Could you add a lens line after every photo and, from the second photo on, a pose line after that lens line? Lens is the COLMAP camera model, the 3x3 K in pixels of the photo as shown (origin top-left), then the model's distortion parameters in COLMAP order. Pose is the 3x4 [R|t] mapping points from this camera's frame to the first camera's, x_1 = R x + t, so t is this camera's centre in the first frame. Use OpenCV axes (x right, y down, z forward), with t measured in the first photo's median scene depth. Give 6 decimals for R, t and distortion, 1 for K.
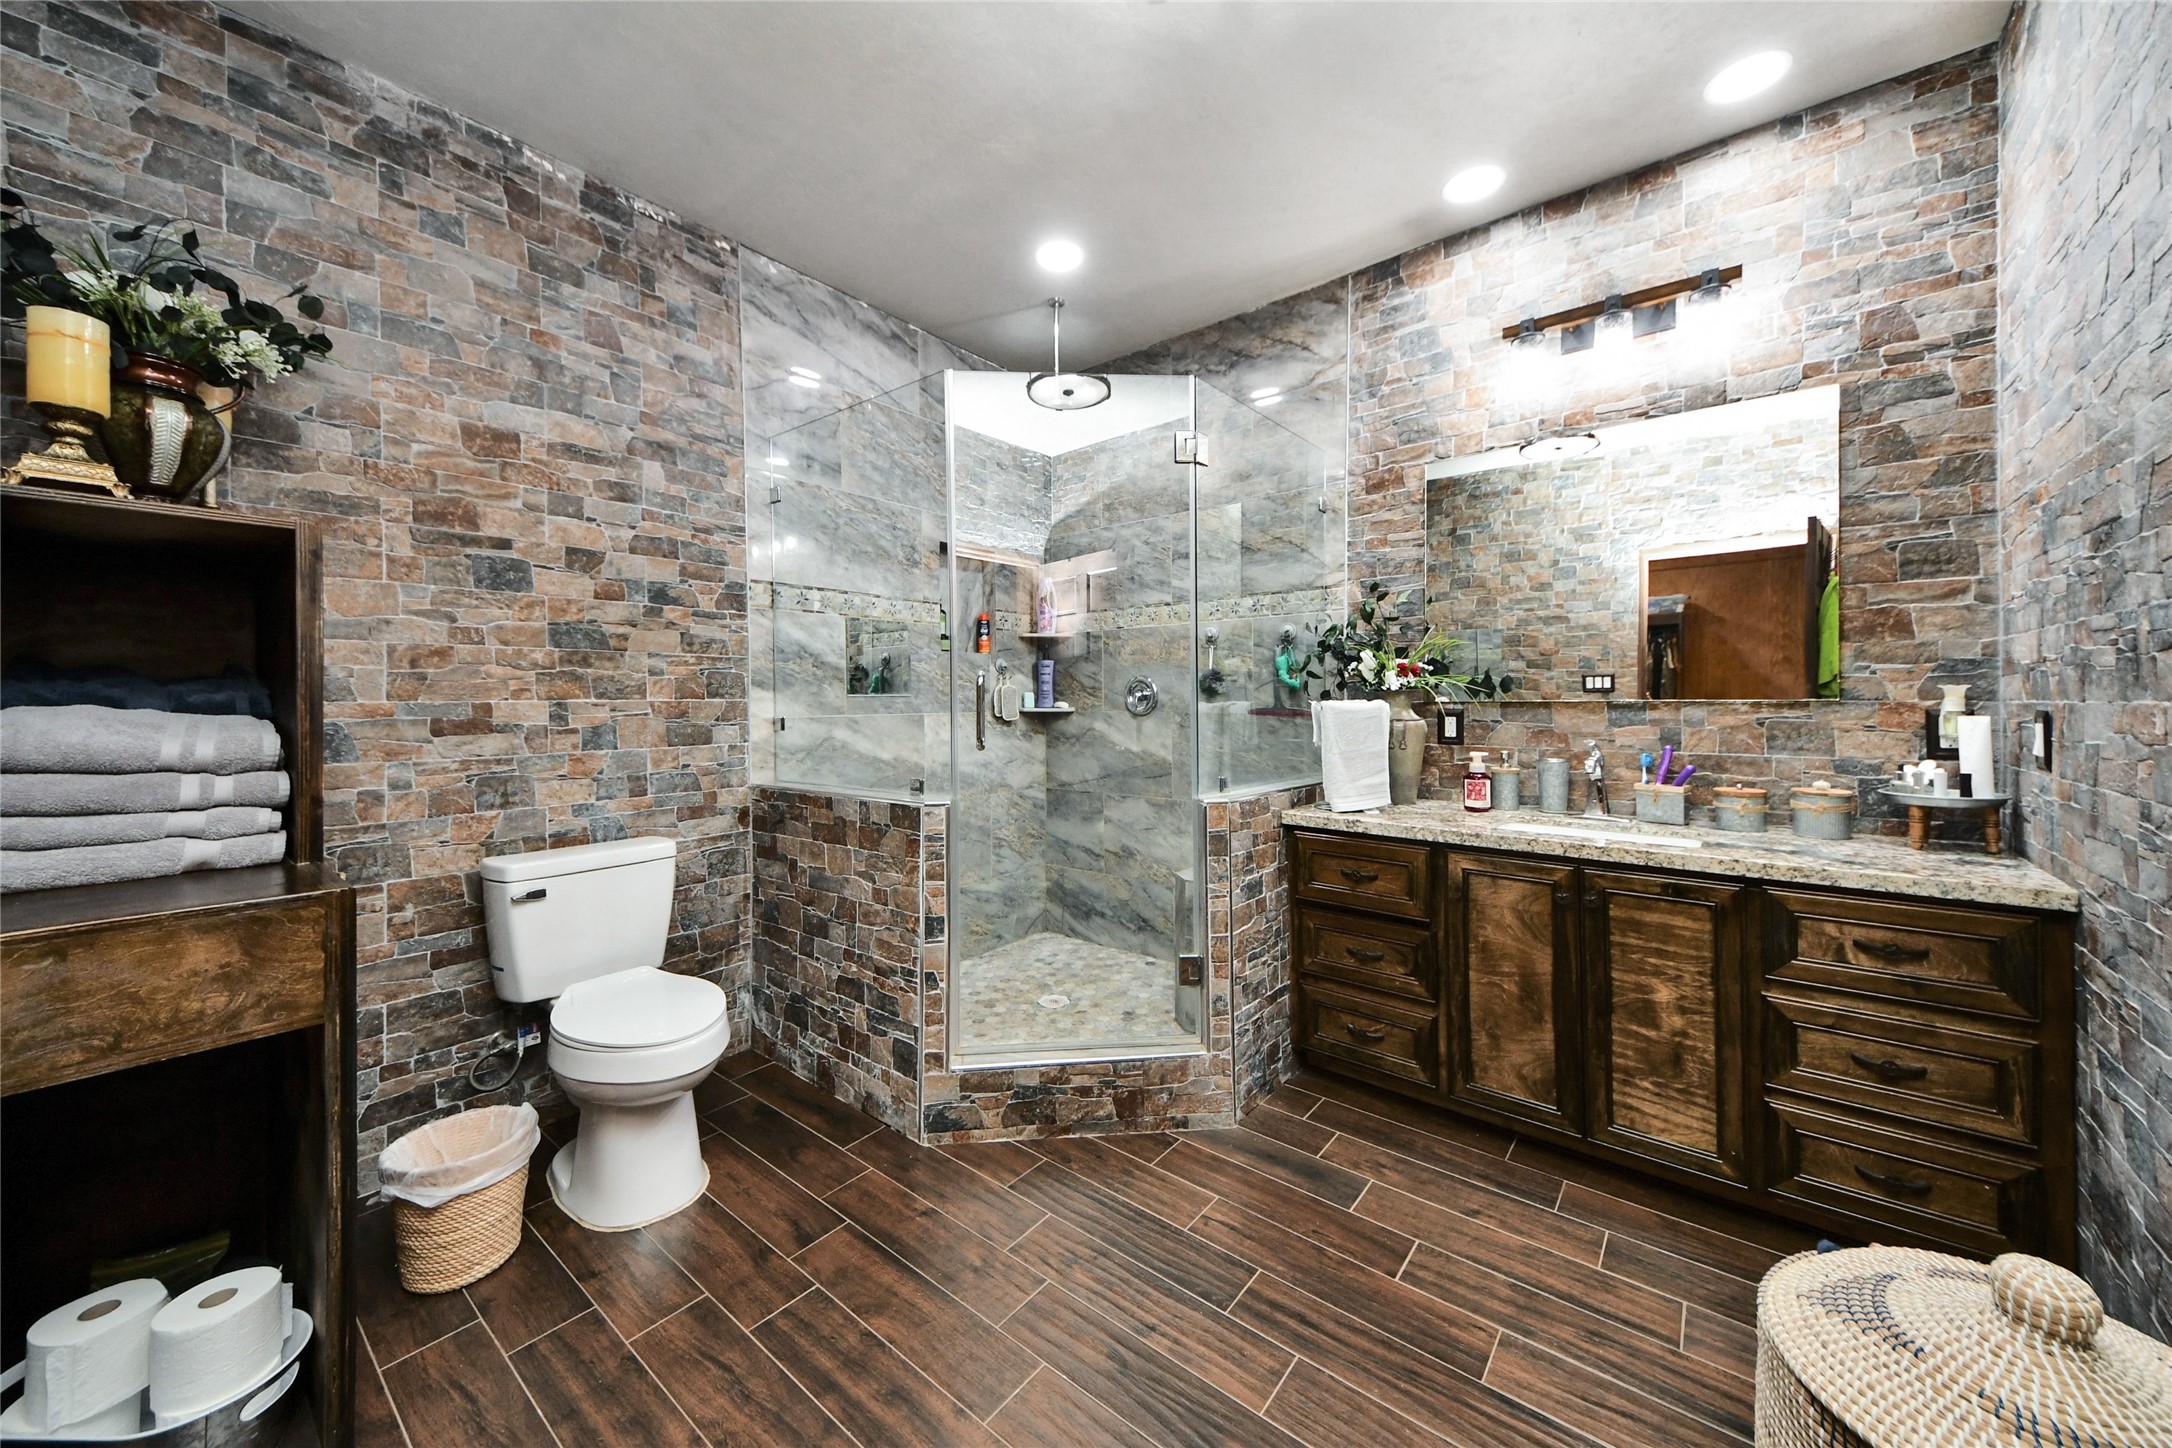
lens RADIAL K [[754.9, 0, 1085.5], [0, 754.9, 700.4], [0, 0, 1]] dist [0.031206, -0.015637]
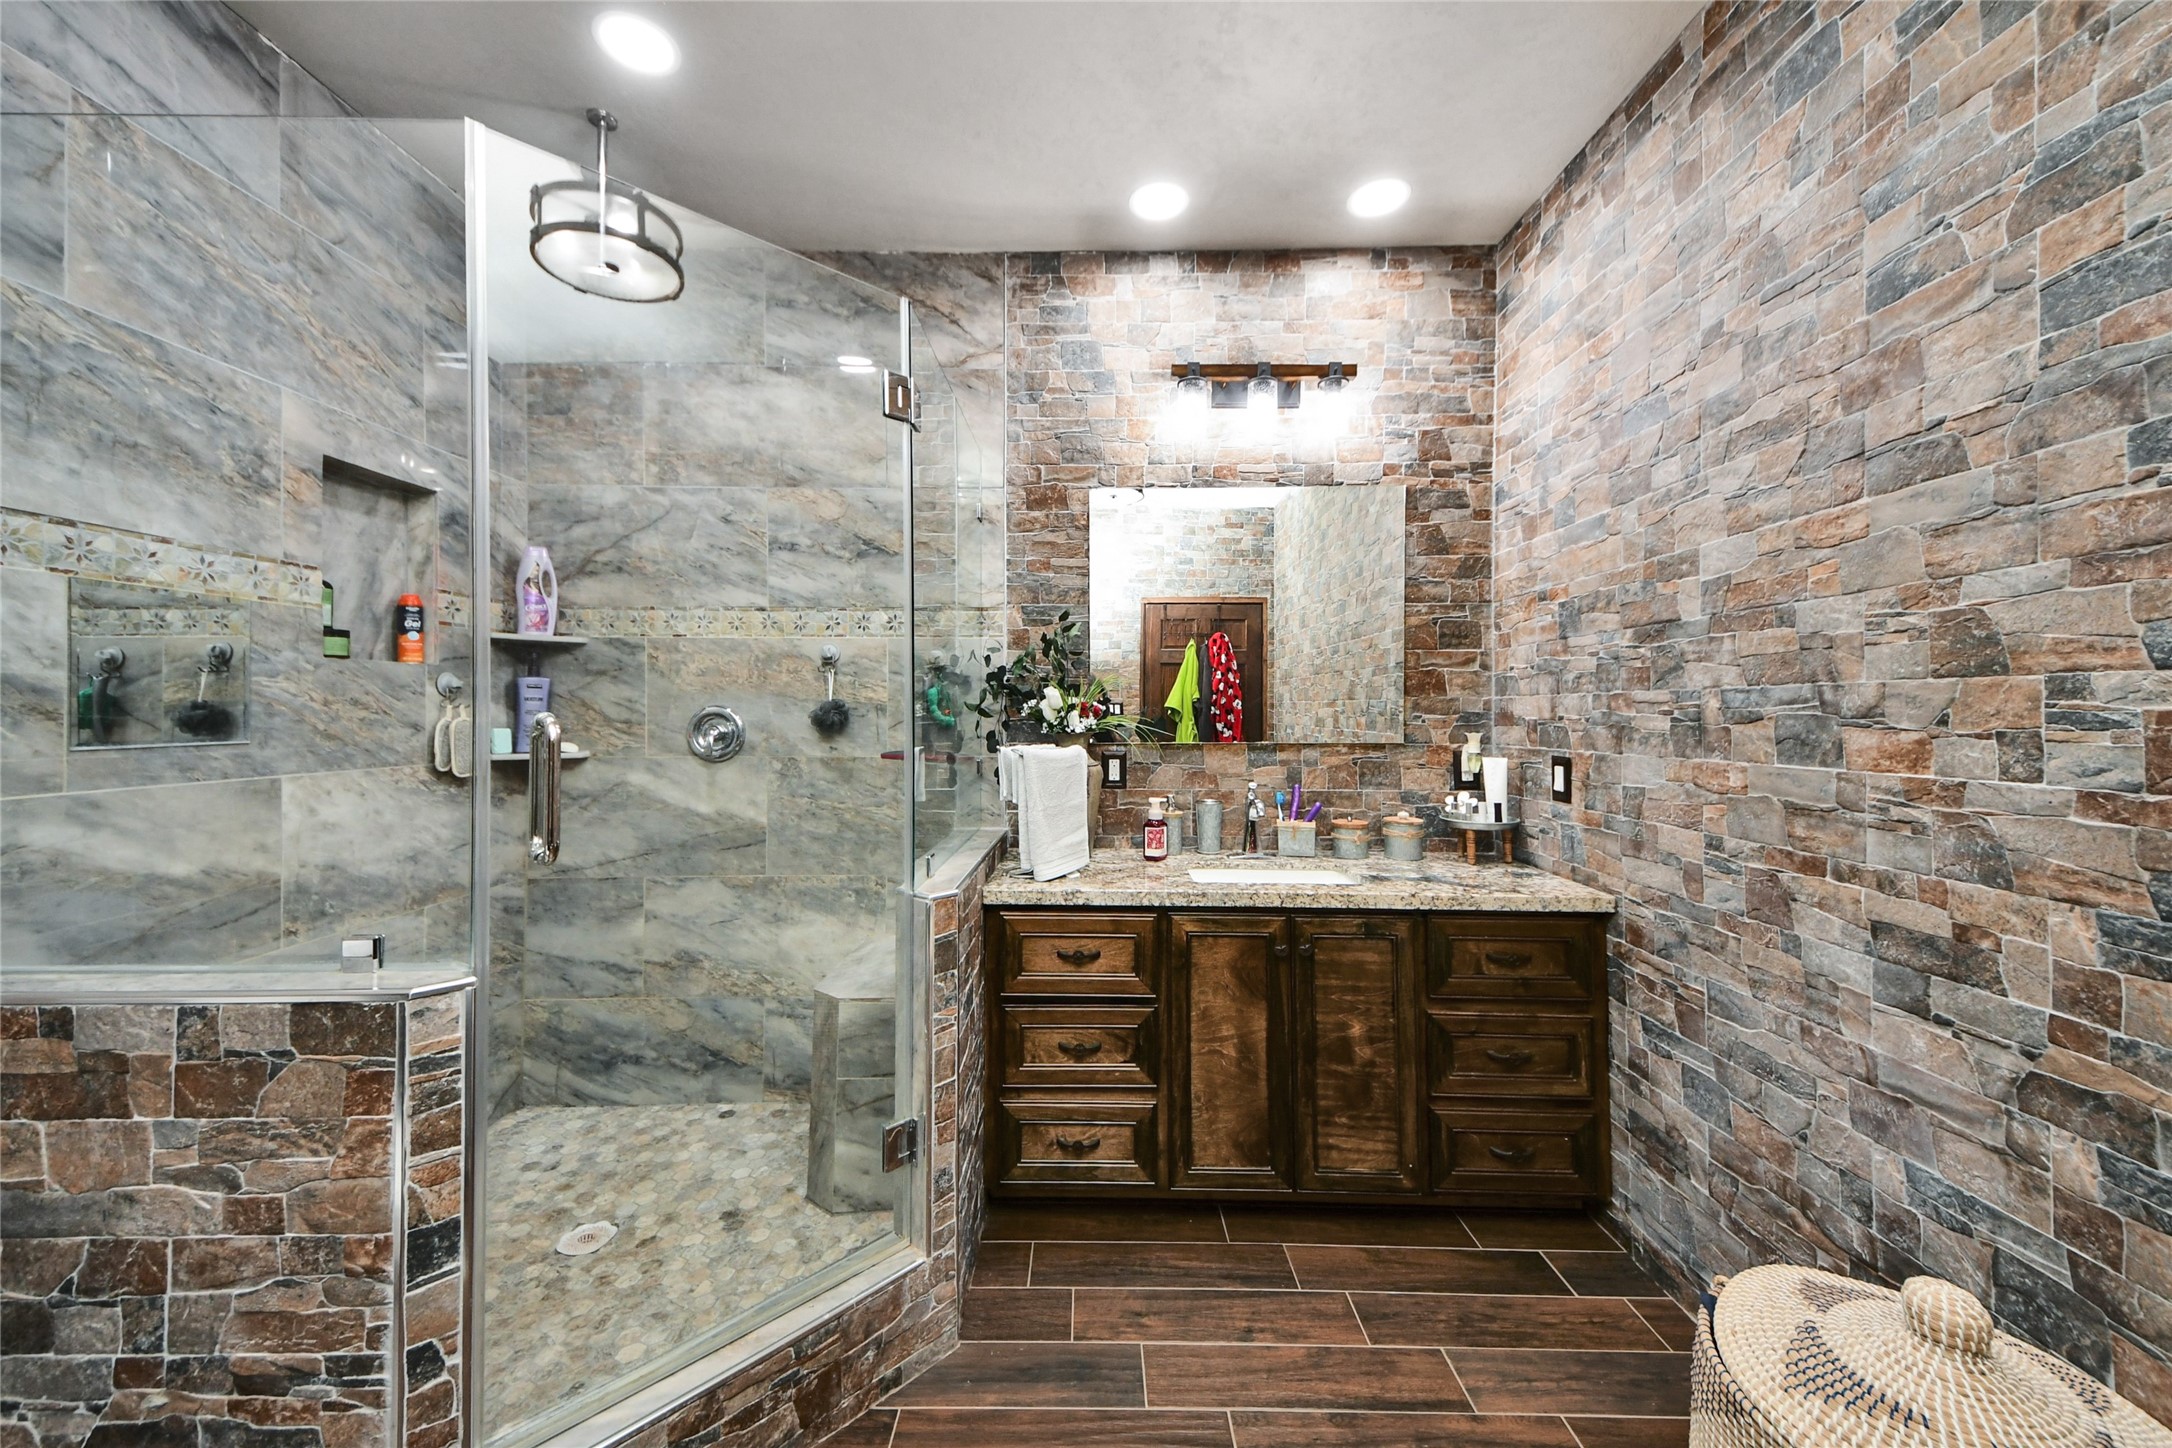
lens RADIAL K [[784.1, 0, 1086.9], [0, 784.1, 705.7], [0, 0, 1]] dist [0.052415, -0.018529]
pose [[0.779724, 0.012140, 0.626005, -0.187047], [-0.004338, 0.999893, -0.013988, -0.037119], [-0.626108, 0.008191, 0.779693, 0.307492]]
